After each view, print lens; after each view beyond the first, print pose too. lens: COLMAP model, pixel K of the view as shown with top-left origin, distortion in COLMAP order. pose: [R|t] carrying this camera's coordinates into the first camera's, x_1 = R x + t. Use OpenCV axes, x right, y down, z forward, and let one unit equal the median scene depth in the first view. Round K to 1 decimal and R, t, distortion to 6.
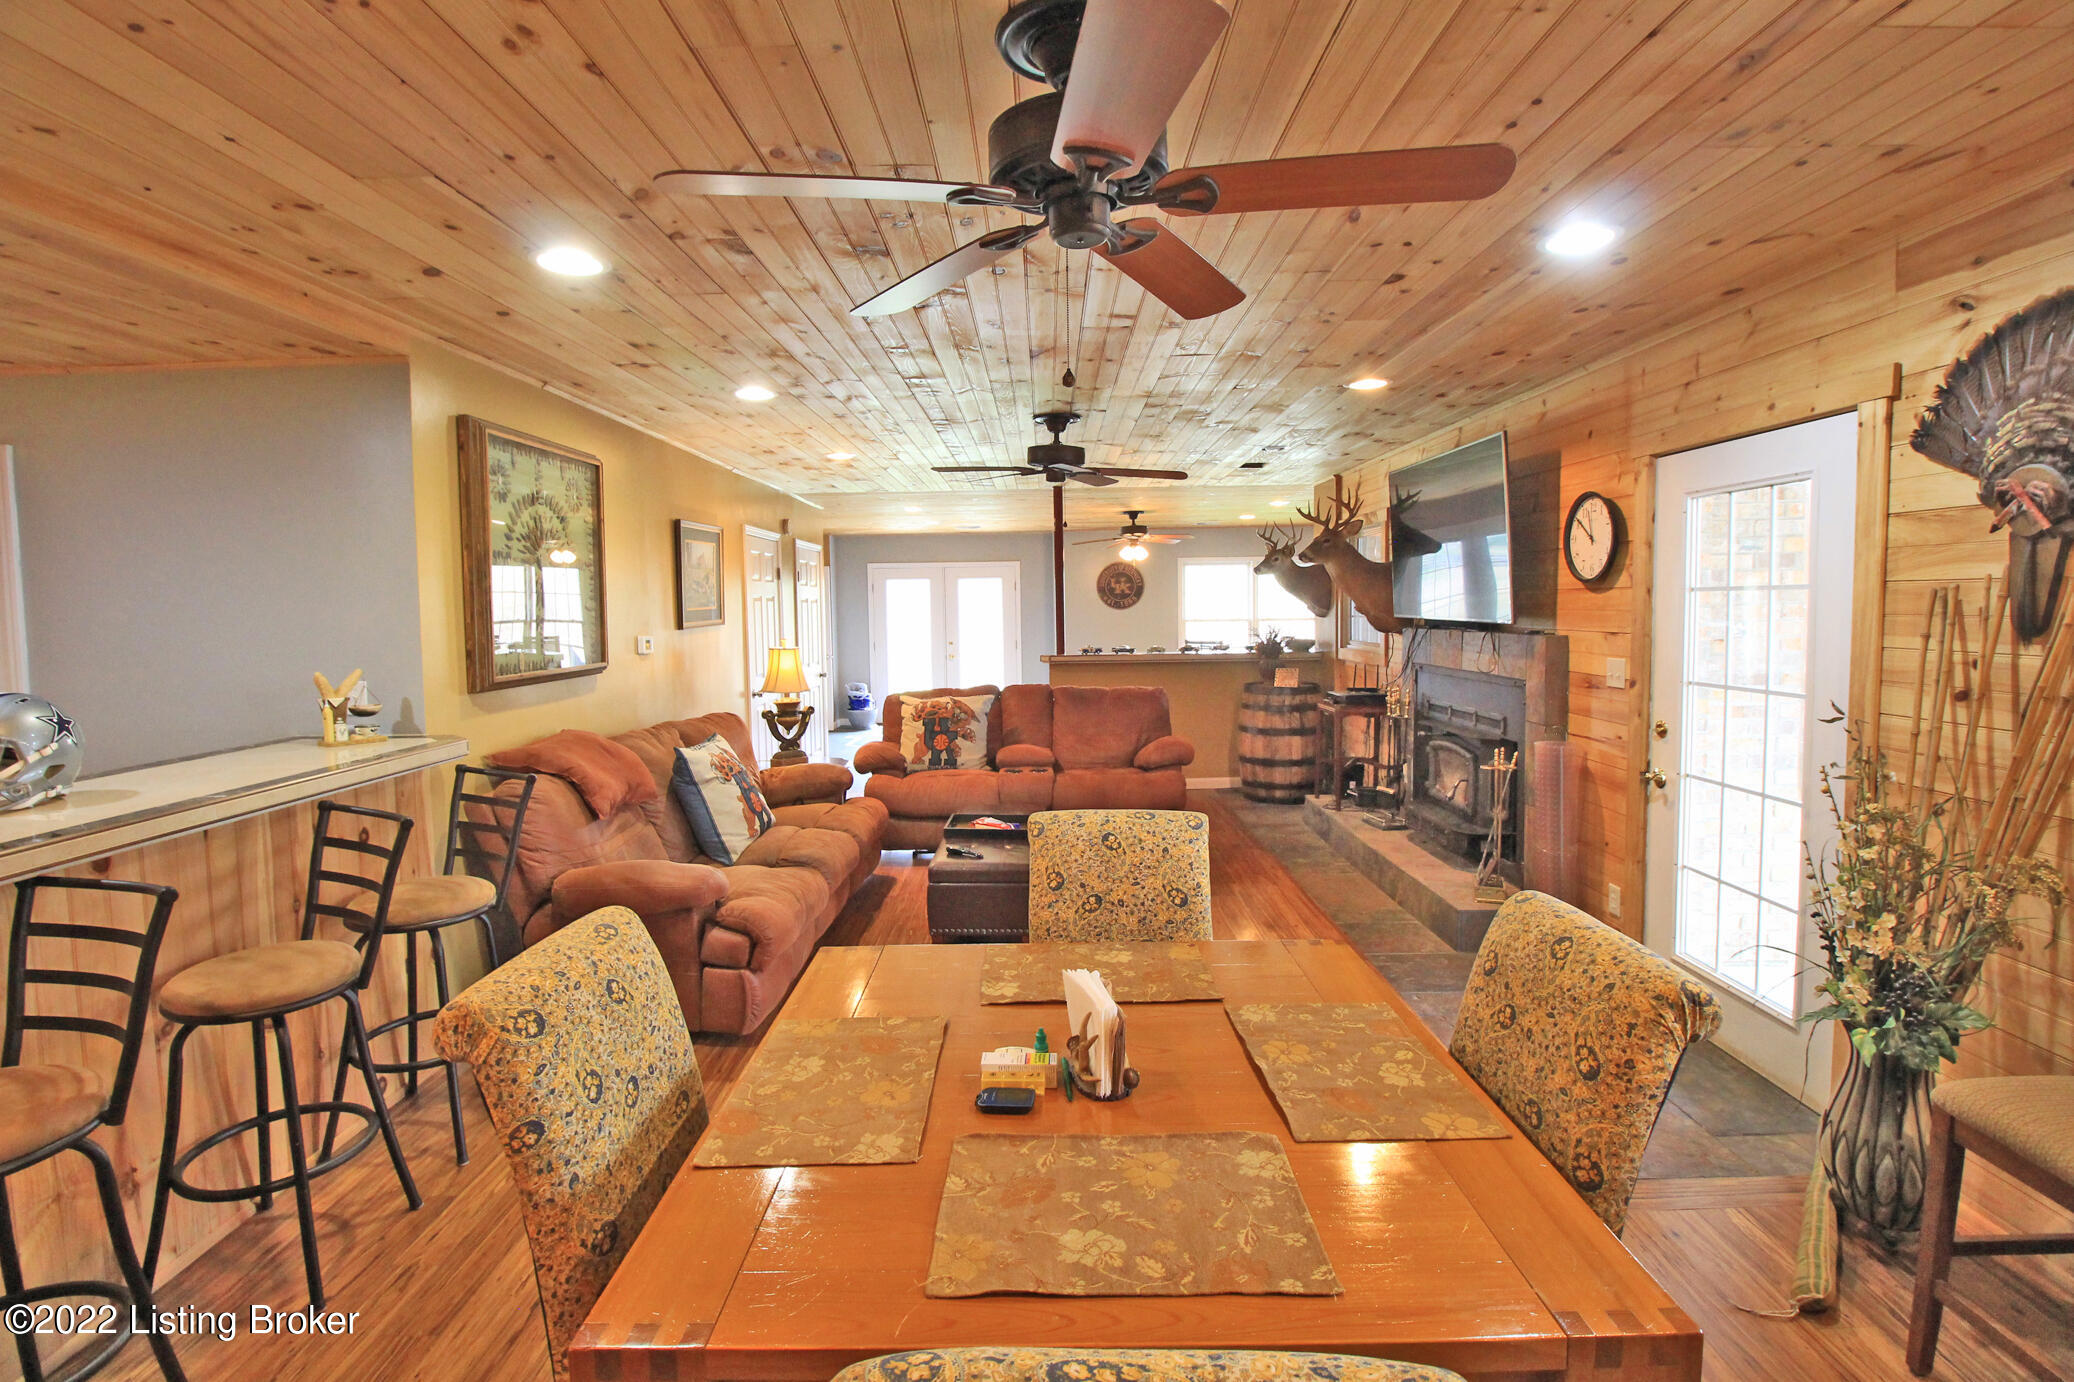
lens RADIAL K [[965.7, 0, 1032.1], [0, 965.7, 660.9], [0, 0, 1]] dist [-0.003232, -0.011802]
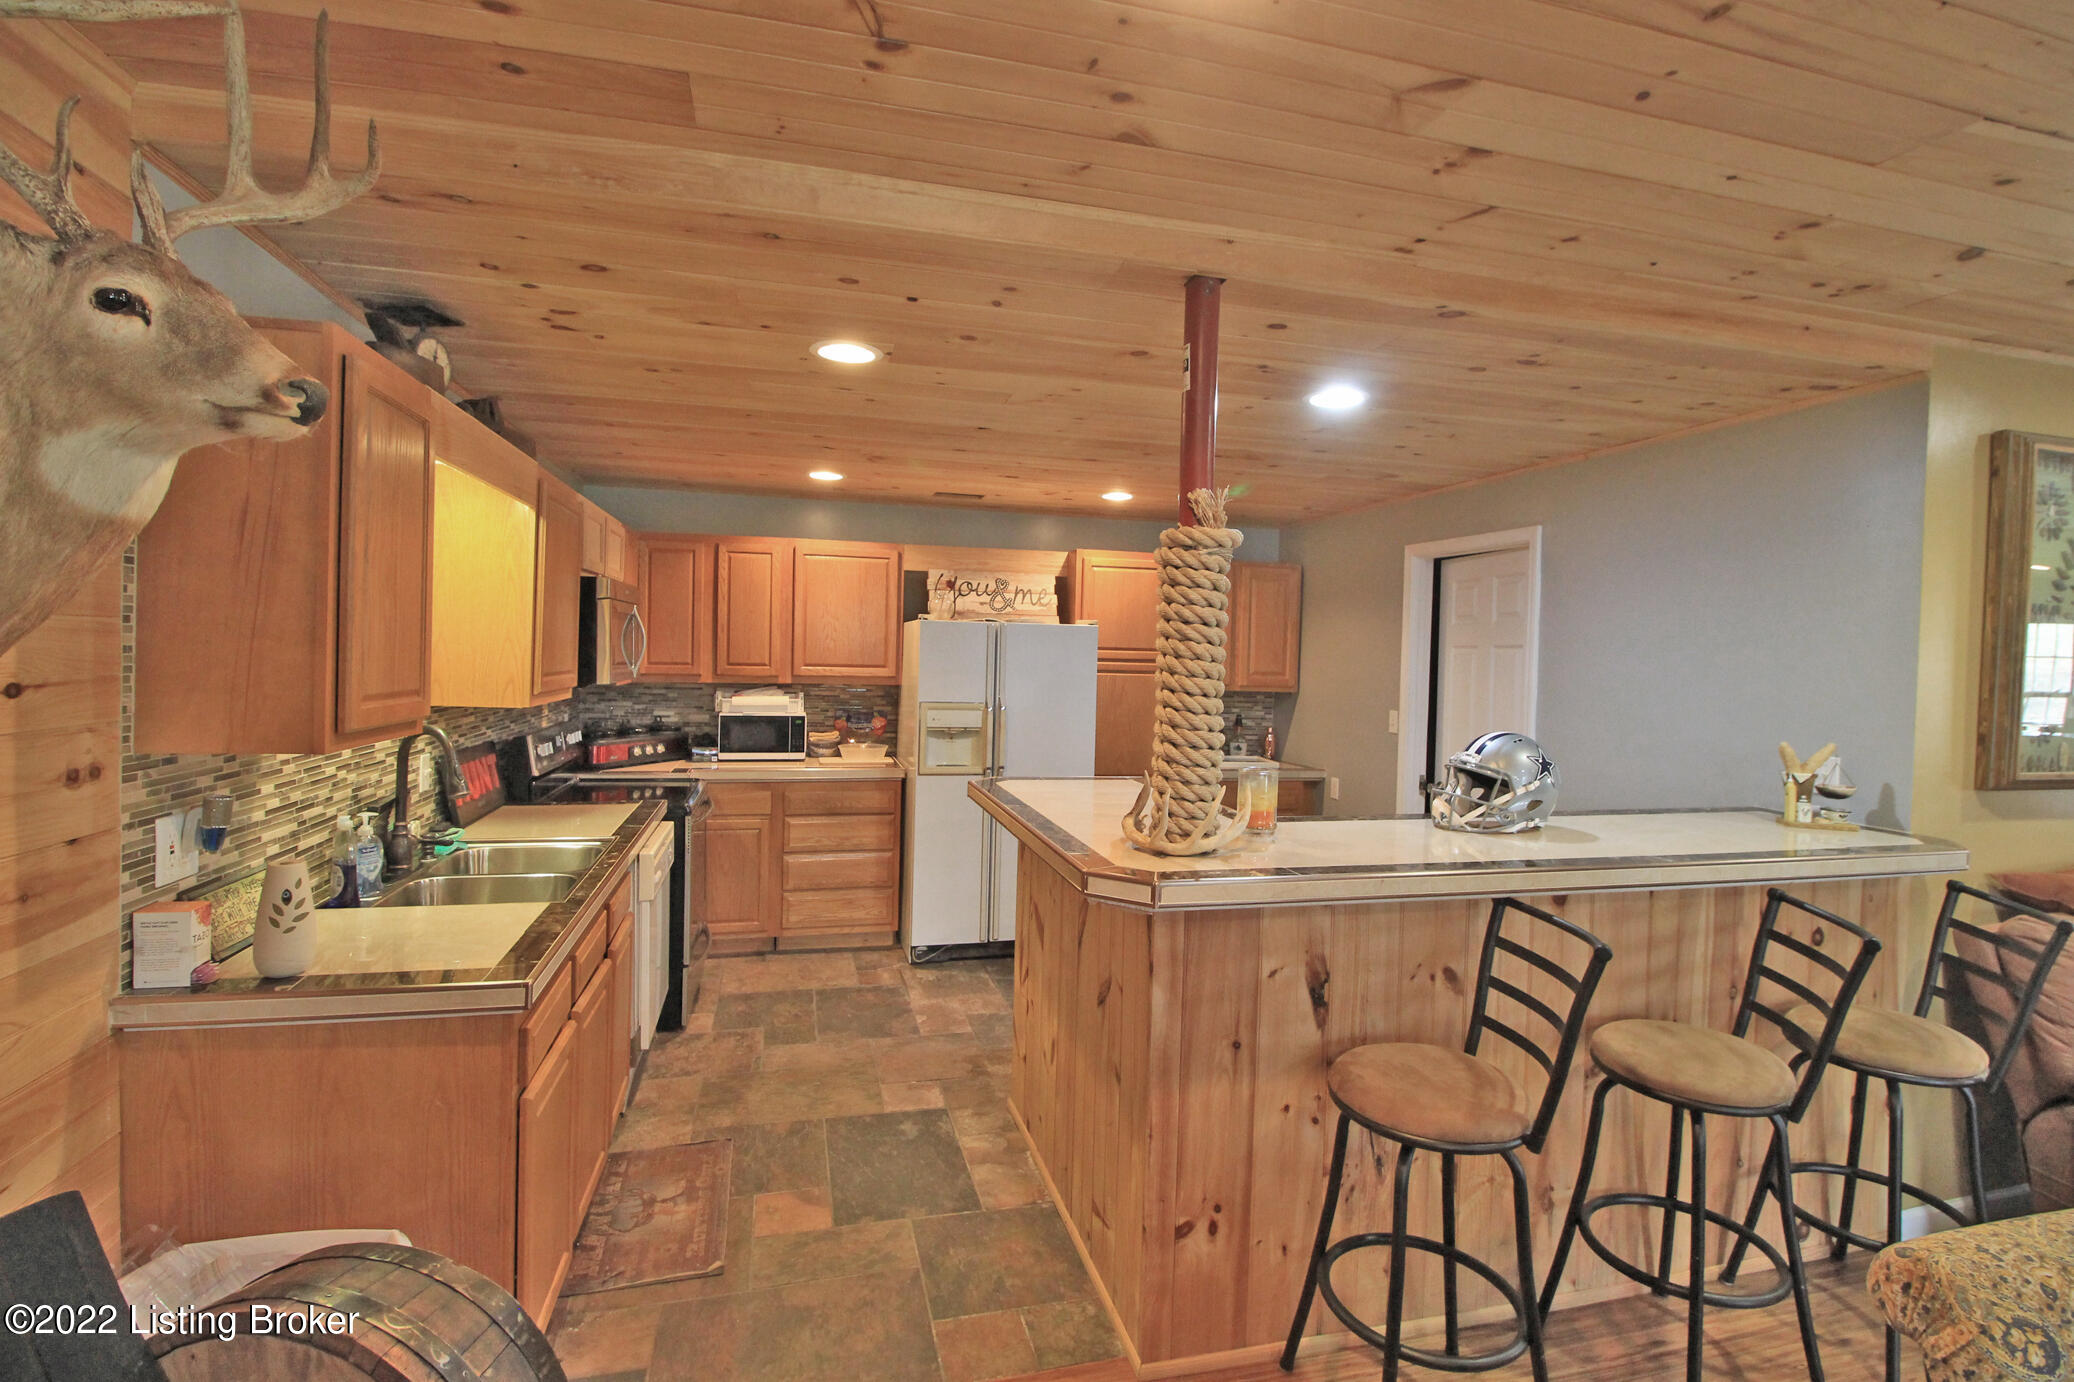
lens RADIAL K [[965.7, 0, 1032.1], [0, 965.7, 660.9], [0, 0, 1]] dist [-0.003232, -0.011802]
pose [[0.255228, 0.034927, -0.966250, -0.062968], [-0.090460, 0.995827, 0.012102, -0.013680], [0.962640, 0.084318, 0.257322, 0.092459]]
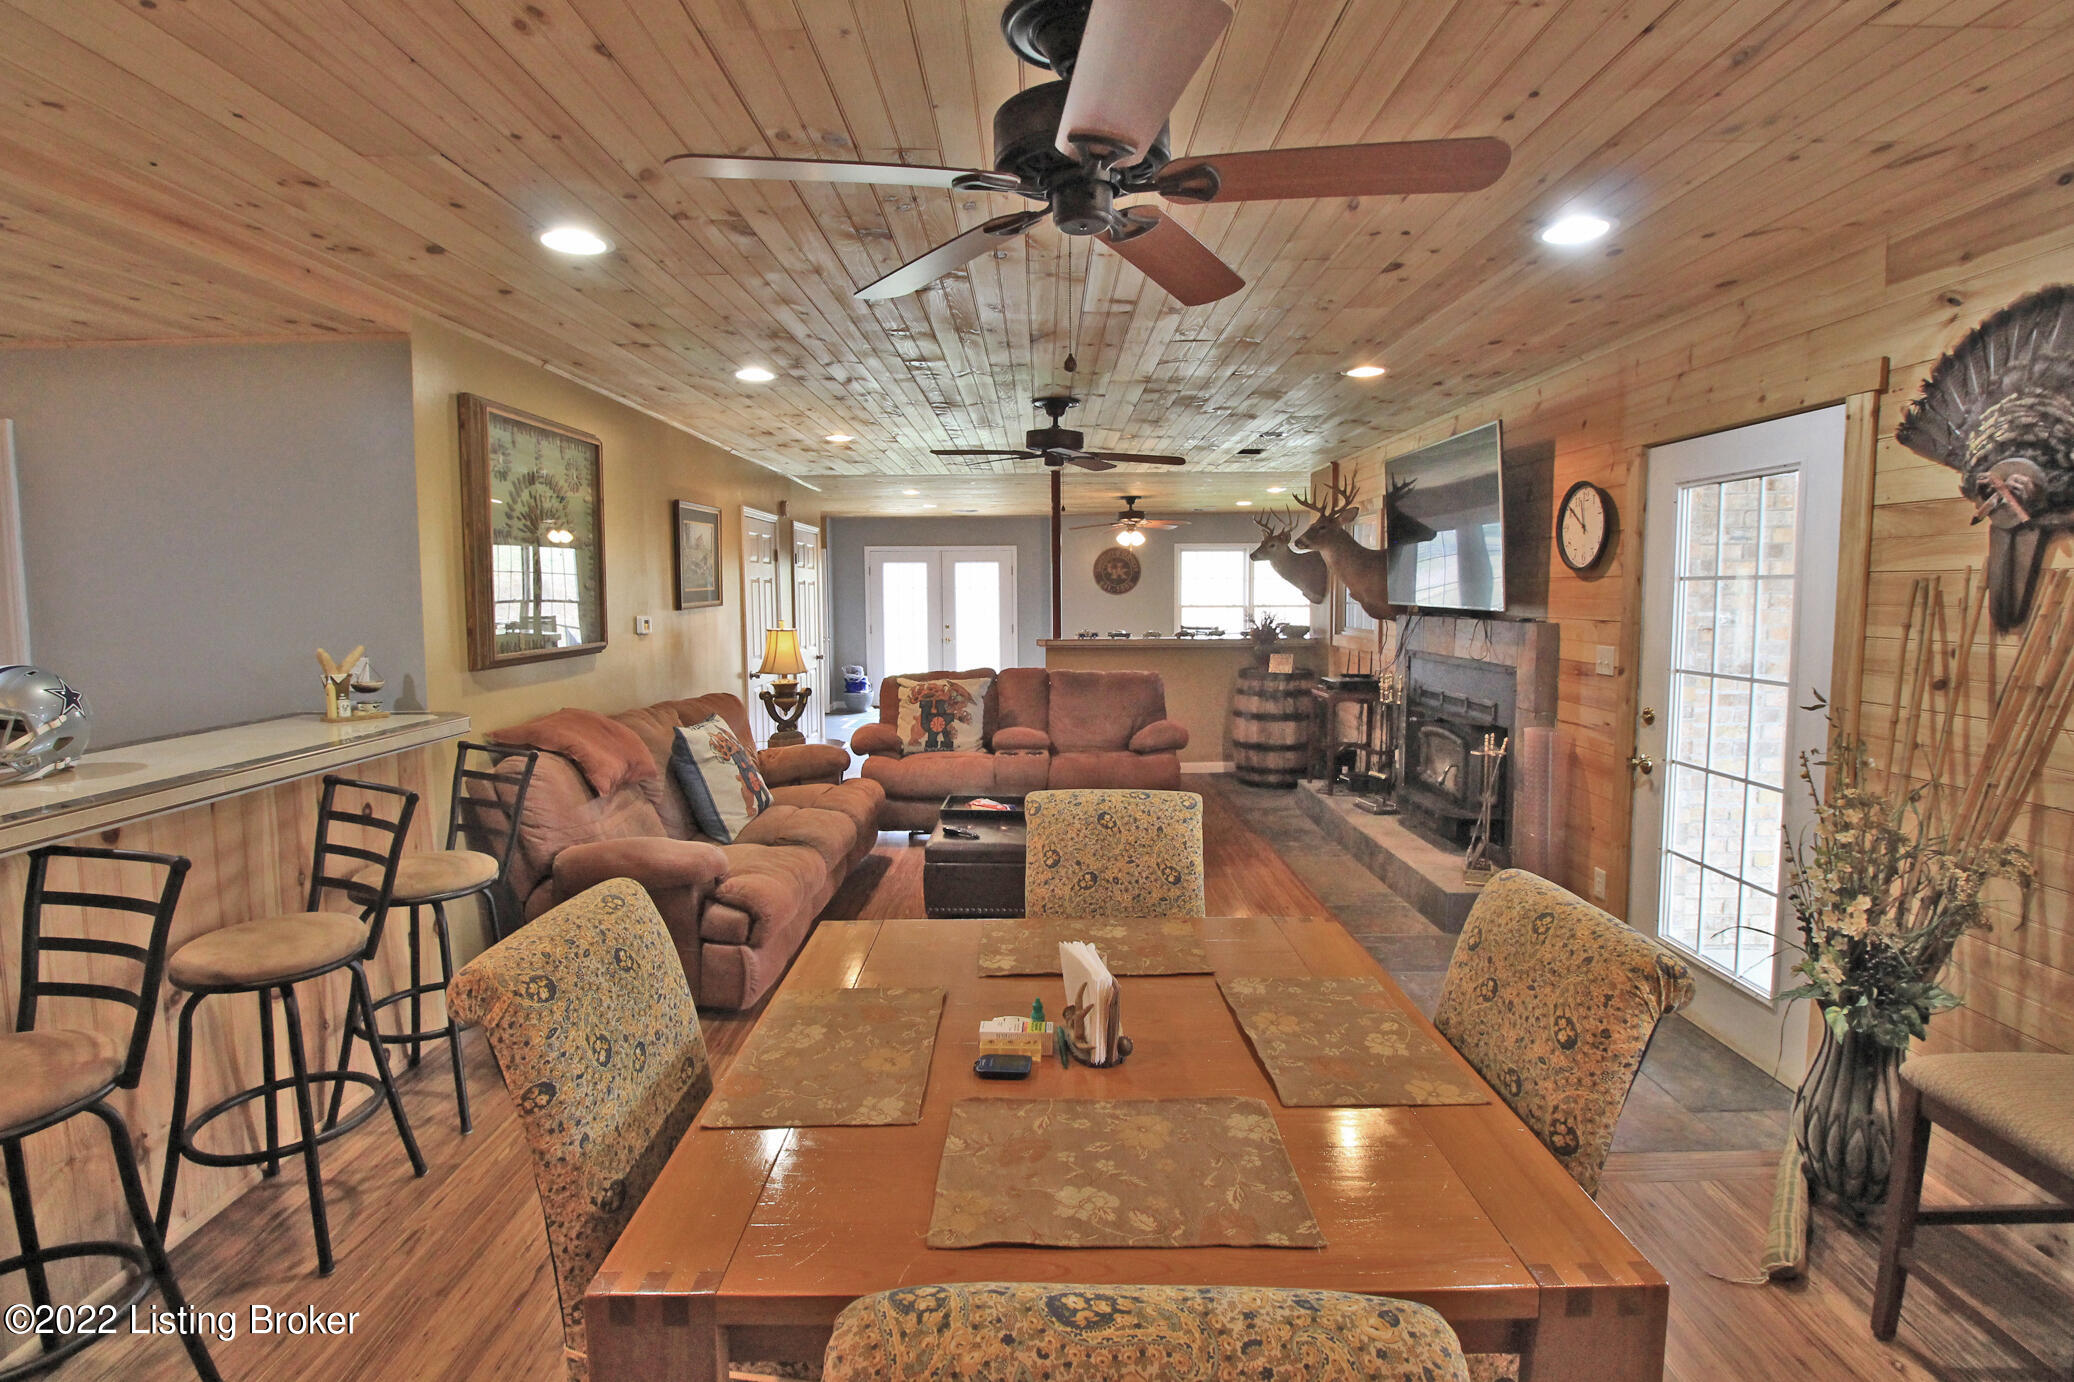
lens RADIAL K [[965.4, 0, 1034.2], [0, 965.4, 662.3], [0, 0, 1]] dist [-0.001606, -0.013028]
pose [[0.999939, 0.008555, 0.007050, -0.003204], [-0.008674, 0.999818, 0.017020, 0.003456], [-0.006903, -0.017080, 0.999830, -0.014942]]
